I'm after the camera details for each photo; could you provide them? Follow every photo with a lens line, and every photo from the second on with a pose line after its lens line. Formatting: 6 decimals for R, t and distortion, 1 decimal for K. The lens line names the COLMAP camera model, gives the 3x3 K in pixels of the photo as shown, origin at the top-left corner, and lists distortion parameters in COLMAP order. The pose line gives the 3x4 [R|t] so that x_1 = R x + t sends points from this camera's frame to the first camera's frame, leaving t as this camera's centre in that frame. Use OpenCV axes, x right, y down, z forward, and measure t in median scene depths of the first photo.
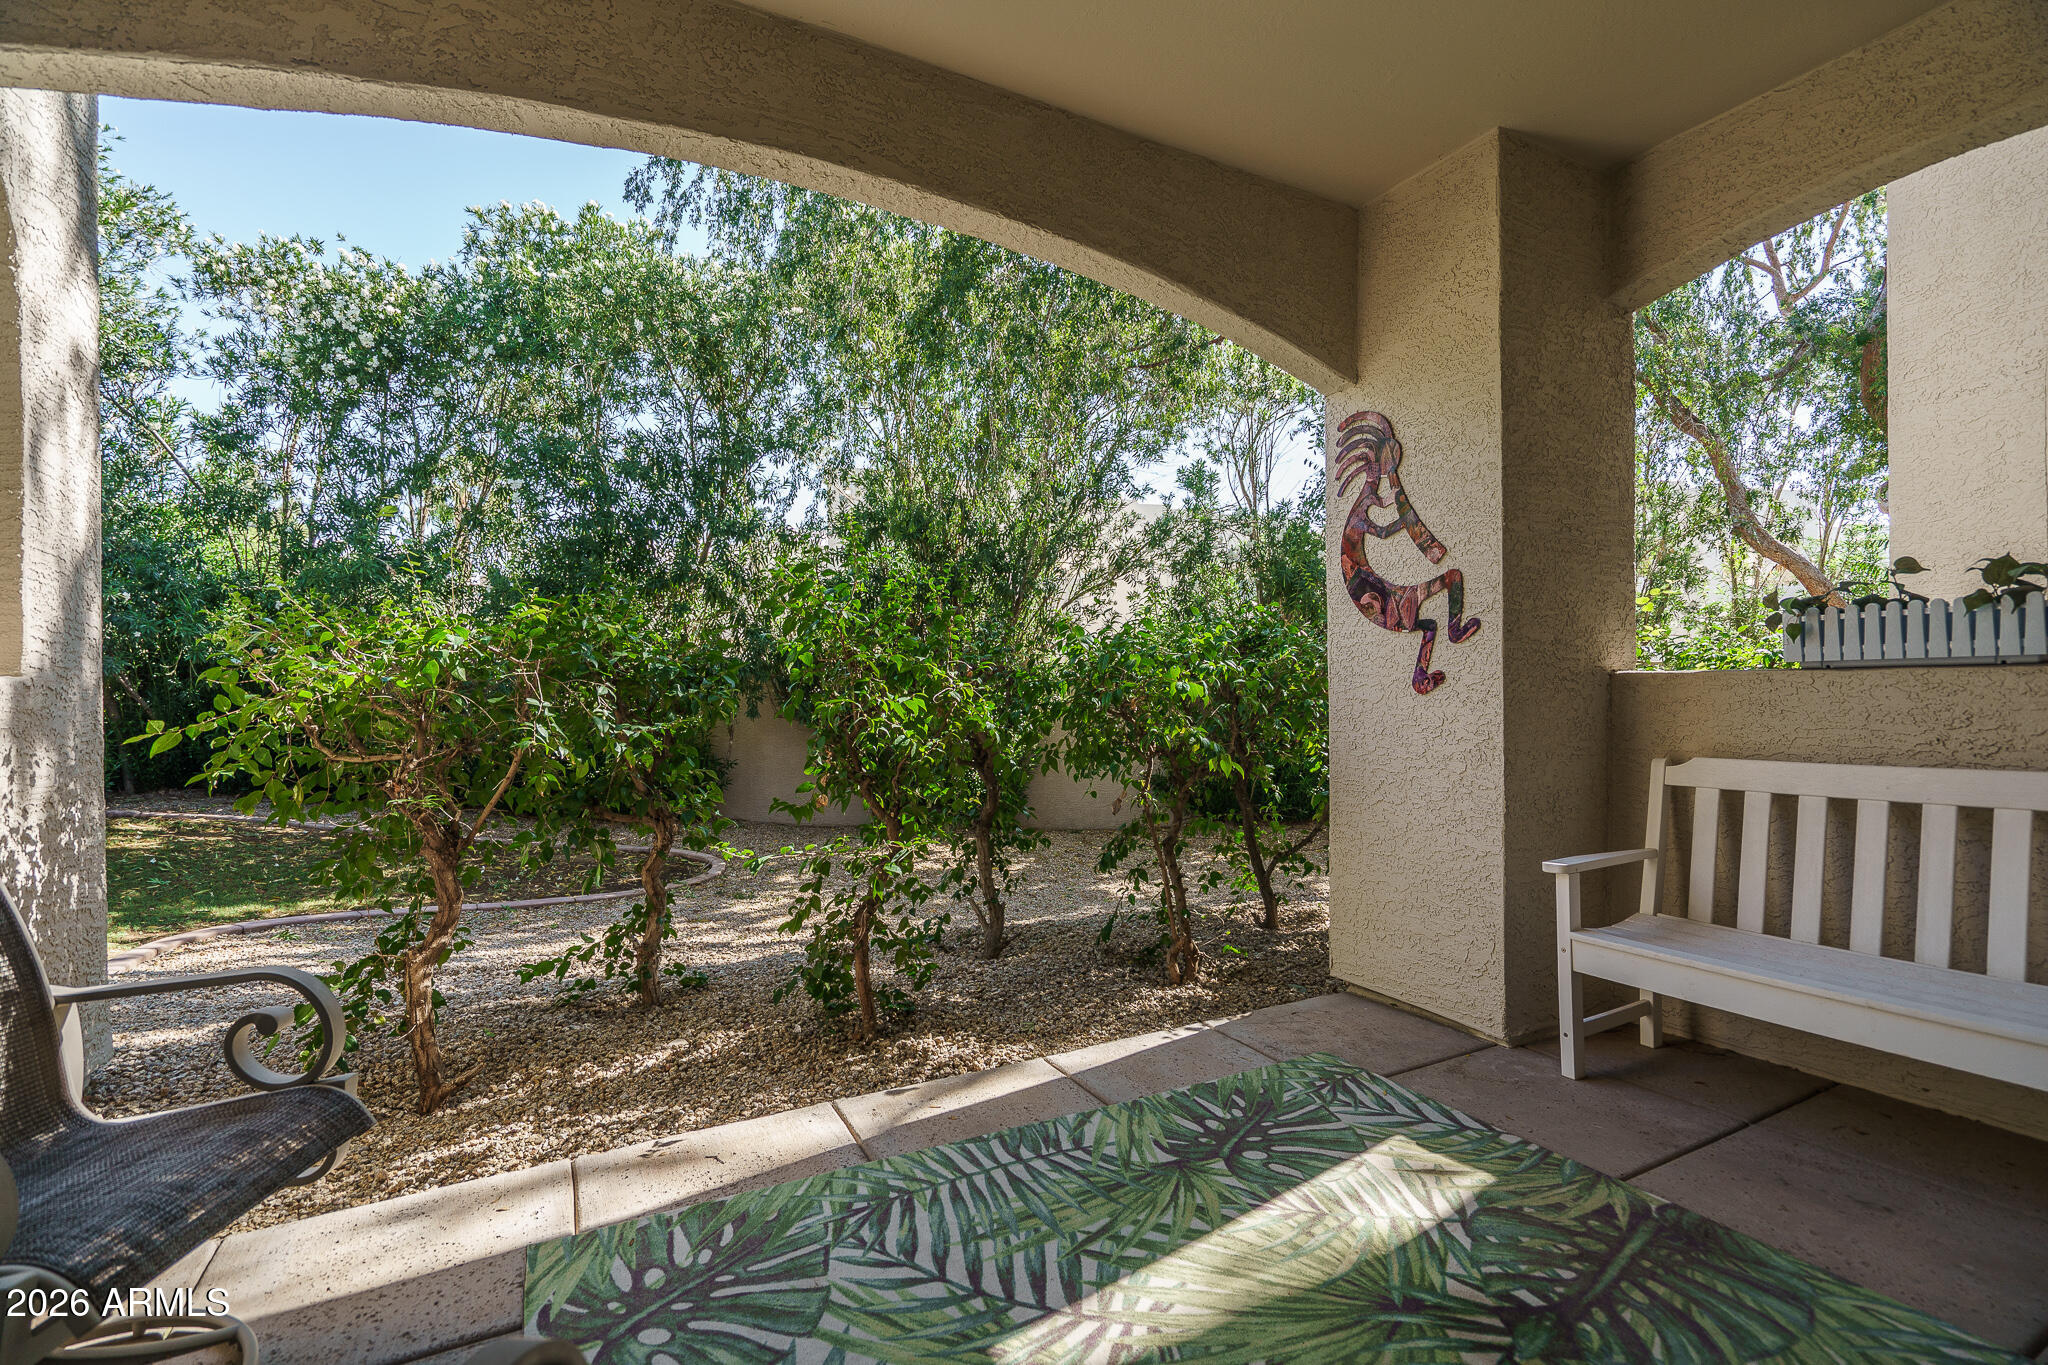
lens RADIAL K [[931.0, 0, 1024.6], [0, 931.0, 685.5], [0, 0, 1]] dist [-0.001848, 0.000176]
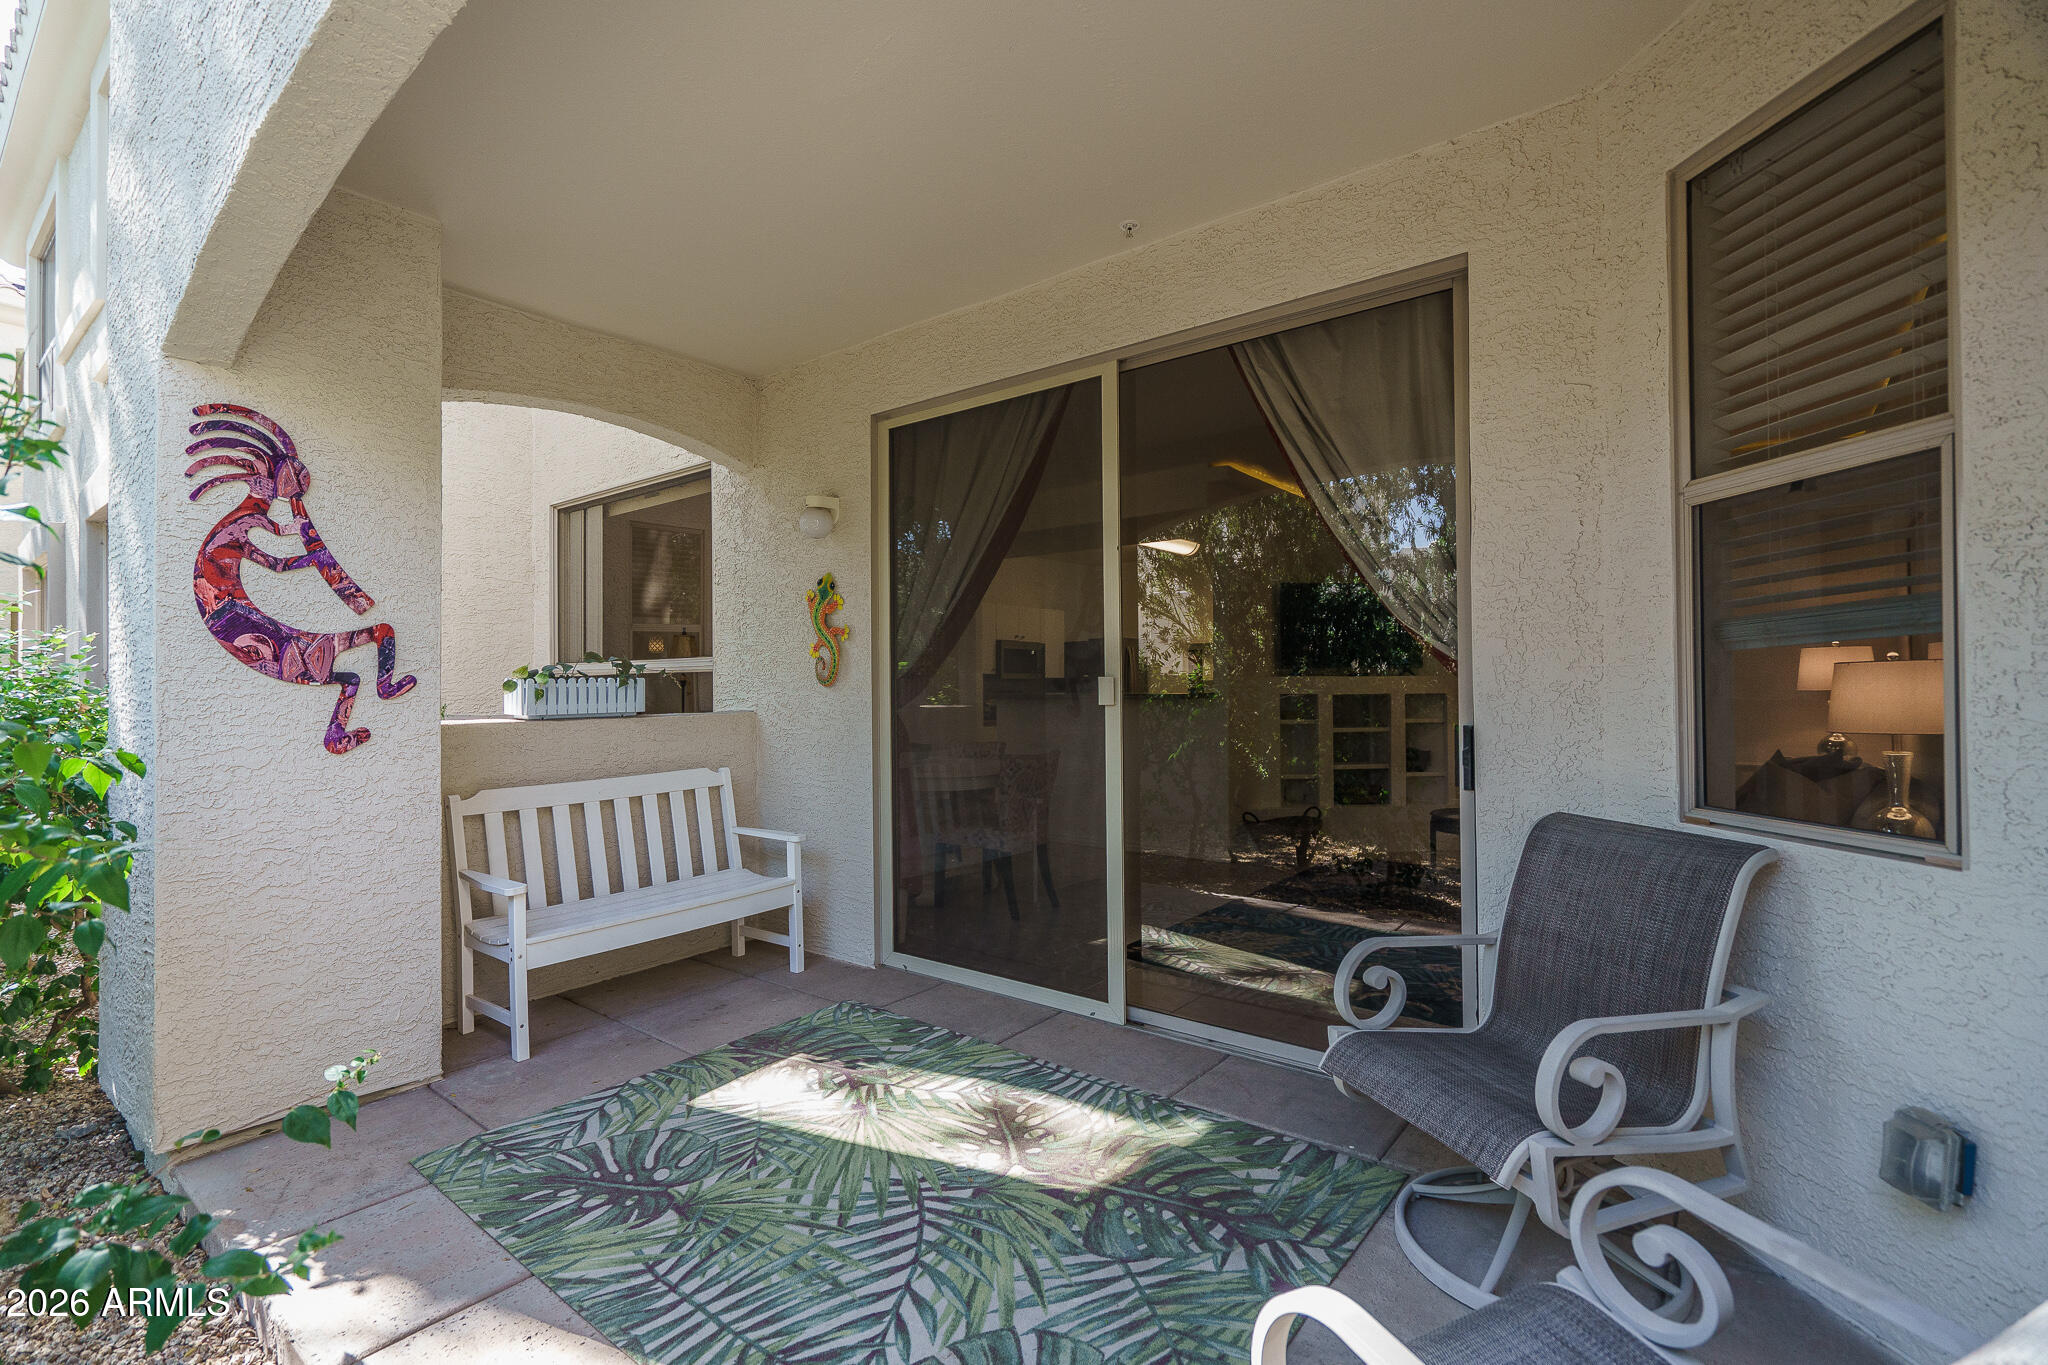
lens RADIAL K [[931.0, 0, 1024.3], [0, 931.0, 686.6], [0, 0, 1]] dist [-0.001848, 0.000176]
pose [[-0.404012, 0.012489, 0.914669, -0.649416], [0.013287, 0.999881, -0.007783, -0.039265], [-0.914657, 0.009009, -0.404130, 0.725943]]
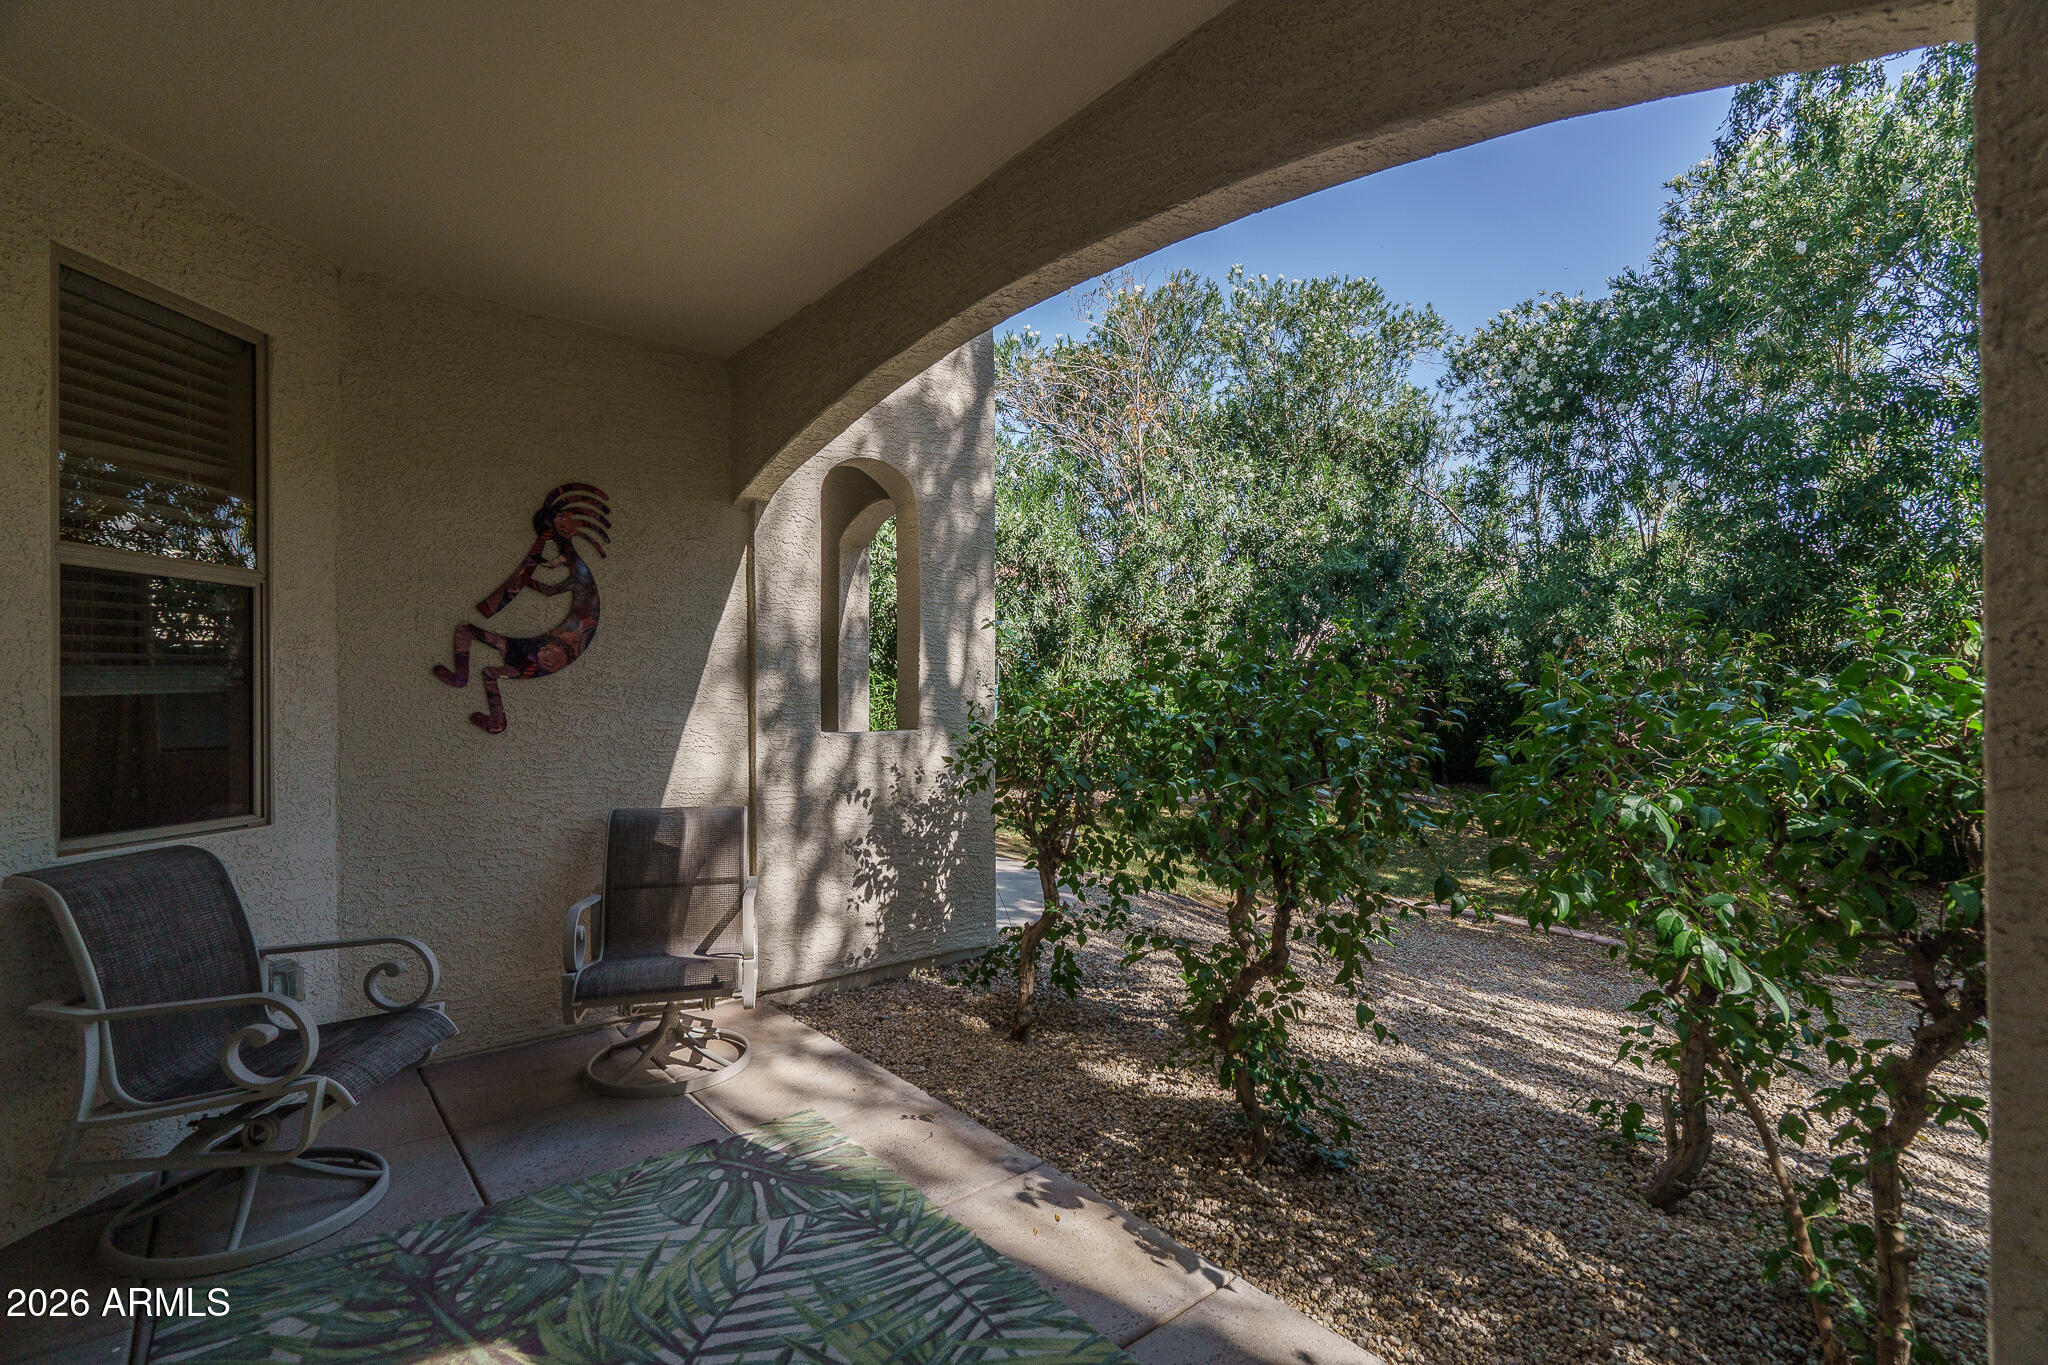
lens RADIAL K [[931.0, 0, 1009.4], [0, 931.0, 692.6], [0, 0, 1]] dist [-0.001848, 0.000176]
pose [[0.195030, 0.002708, -0.980794, 0.642536], [0.002732, 0.999991, 0.003304, -0.068393], [0.980794, -0.003324, 0.195020, 0.598556]]
